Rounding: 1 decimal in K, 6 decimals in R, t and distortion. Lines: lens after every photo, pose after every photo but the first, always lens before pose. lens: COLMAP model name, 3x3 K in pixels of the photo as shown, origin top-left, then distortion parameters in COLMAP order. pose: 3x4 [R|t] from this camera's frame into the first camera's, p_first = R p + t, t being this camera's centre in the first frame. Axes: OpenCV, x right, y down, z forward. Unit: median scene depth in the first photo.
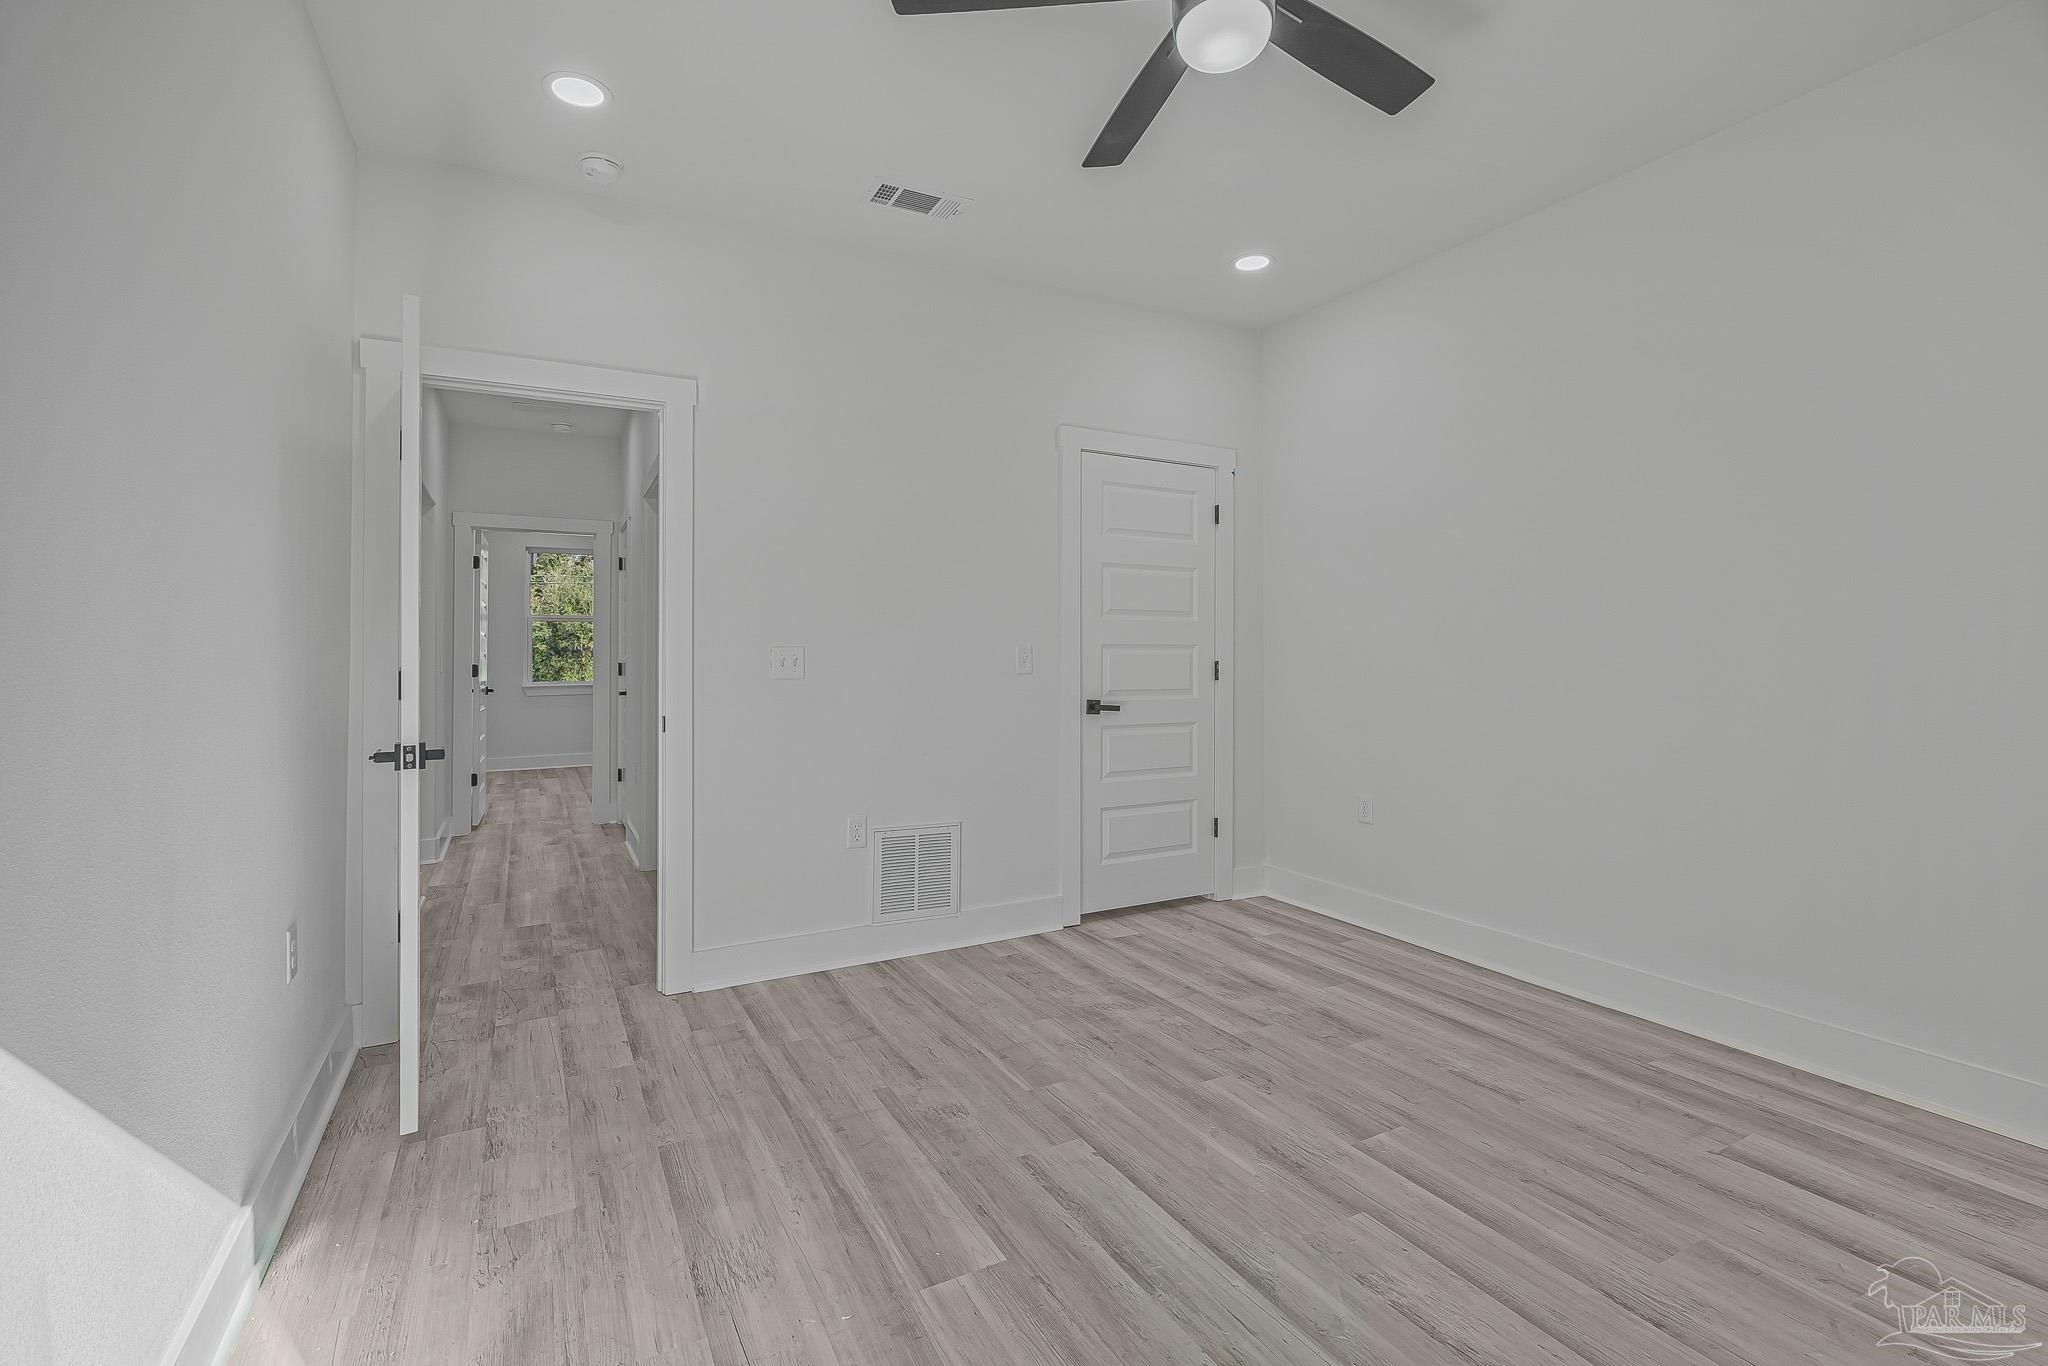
lens RADIAL K [[910.7, 0, 1025.0], [0, 910.7, 672.7], [0, 0, 1]] dist [-0.004490, 0.001582]
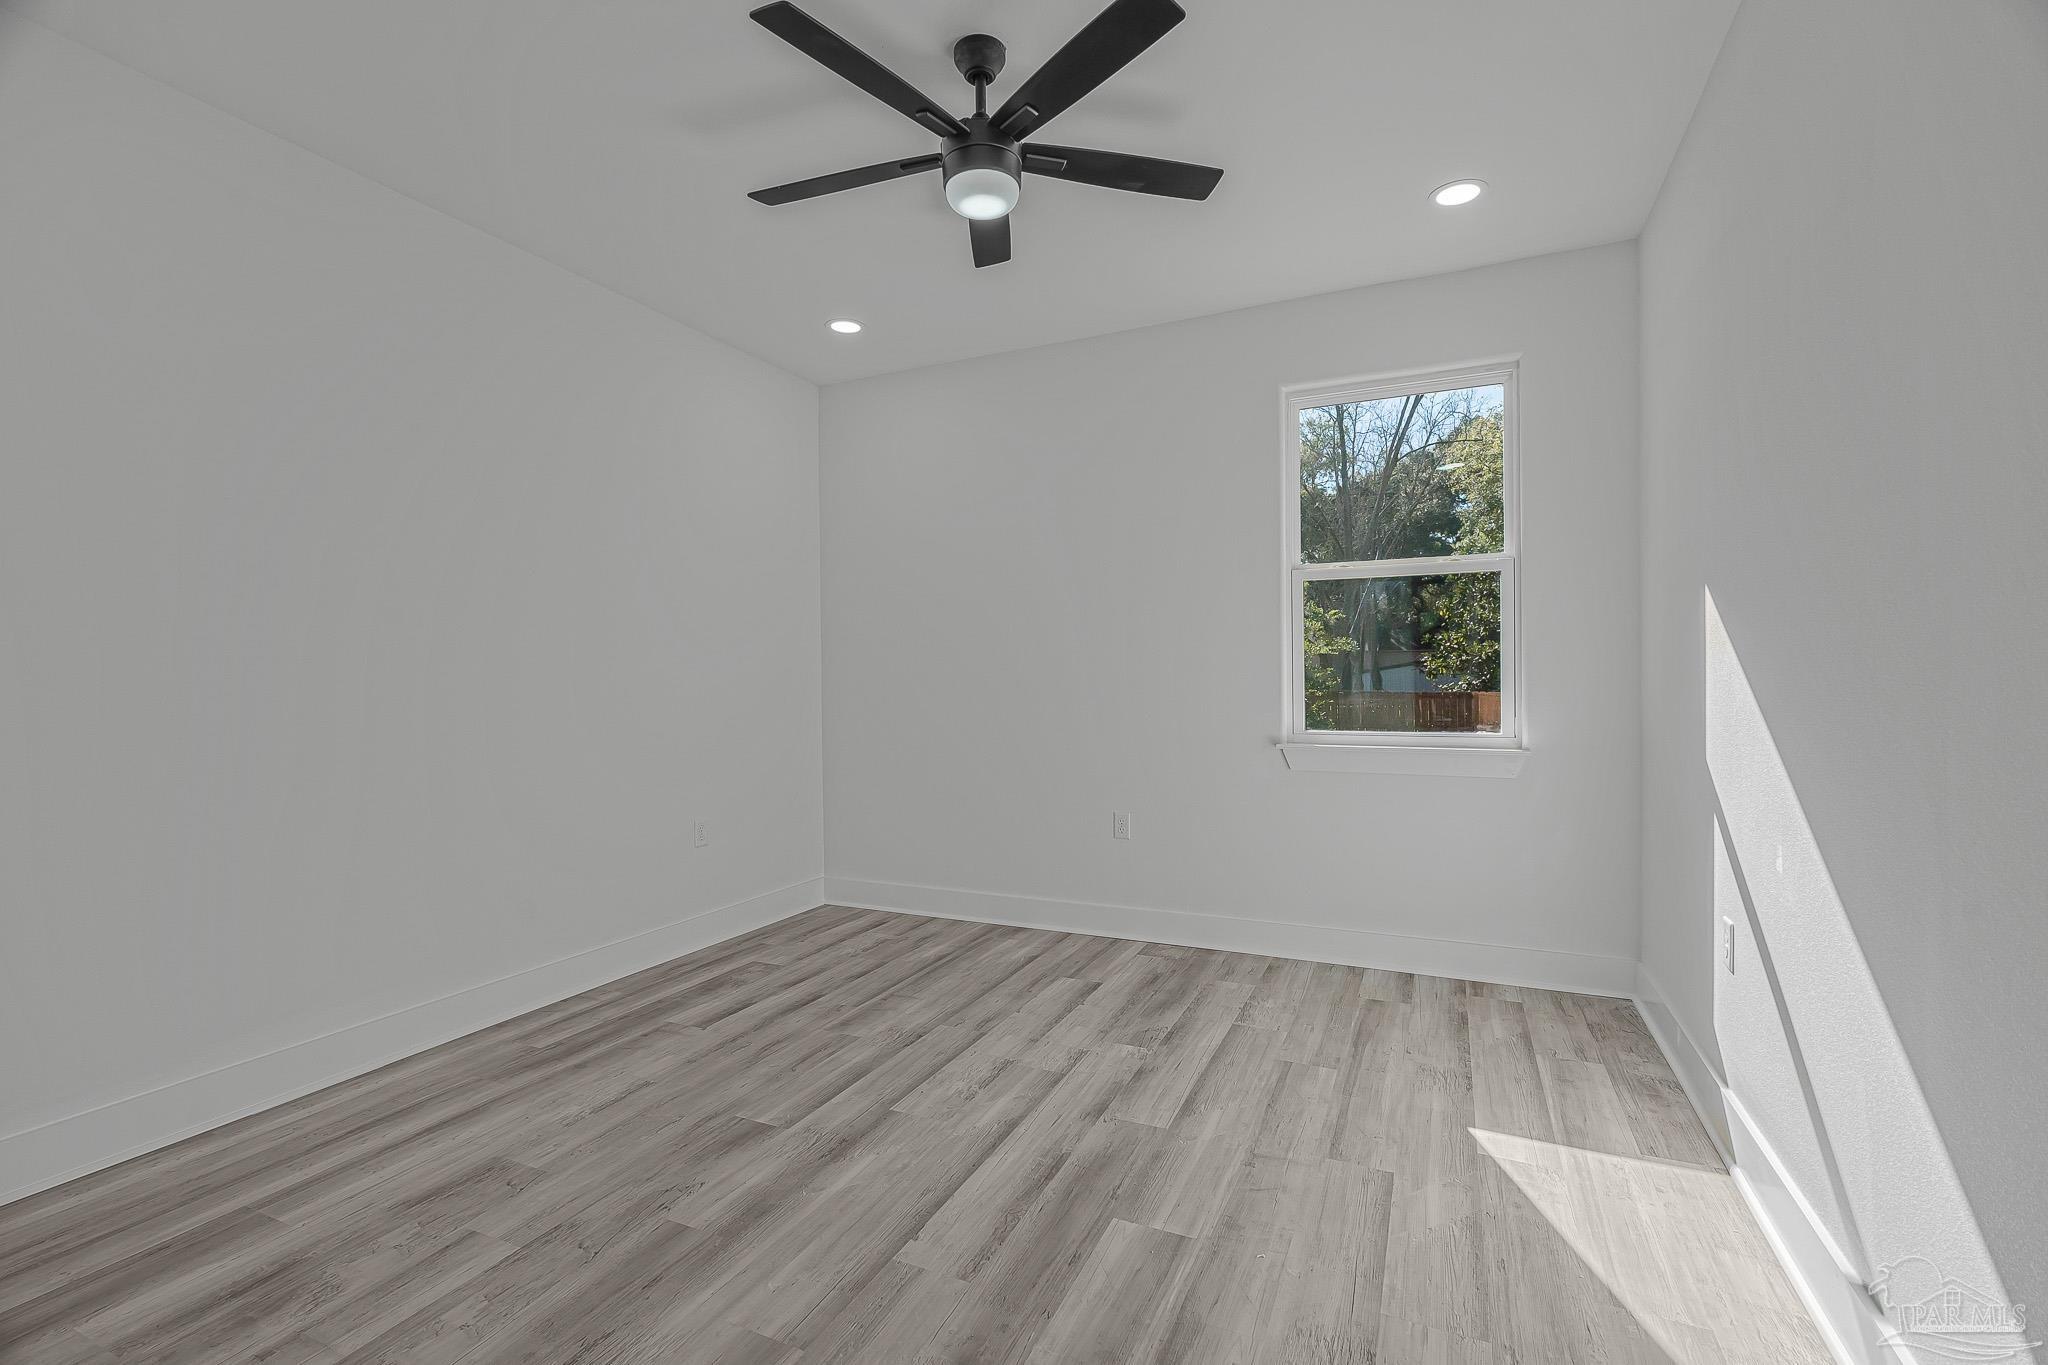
lens RADIAL K [[910.7, 0, 1027.1], [0, 910.7, 681.6], [0, 0, 1]] dist [-0.004490, 0.001582]
pose [[-0.597210, 0.008054, 0.802044, -0.694158], [0.028864, 0.999518, 0.011455, -0.023030], [-0.801565, 0.029992, -0.597155, 1.402913]]
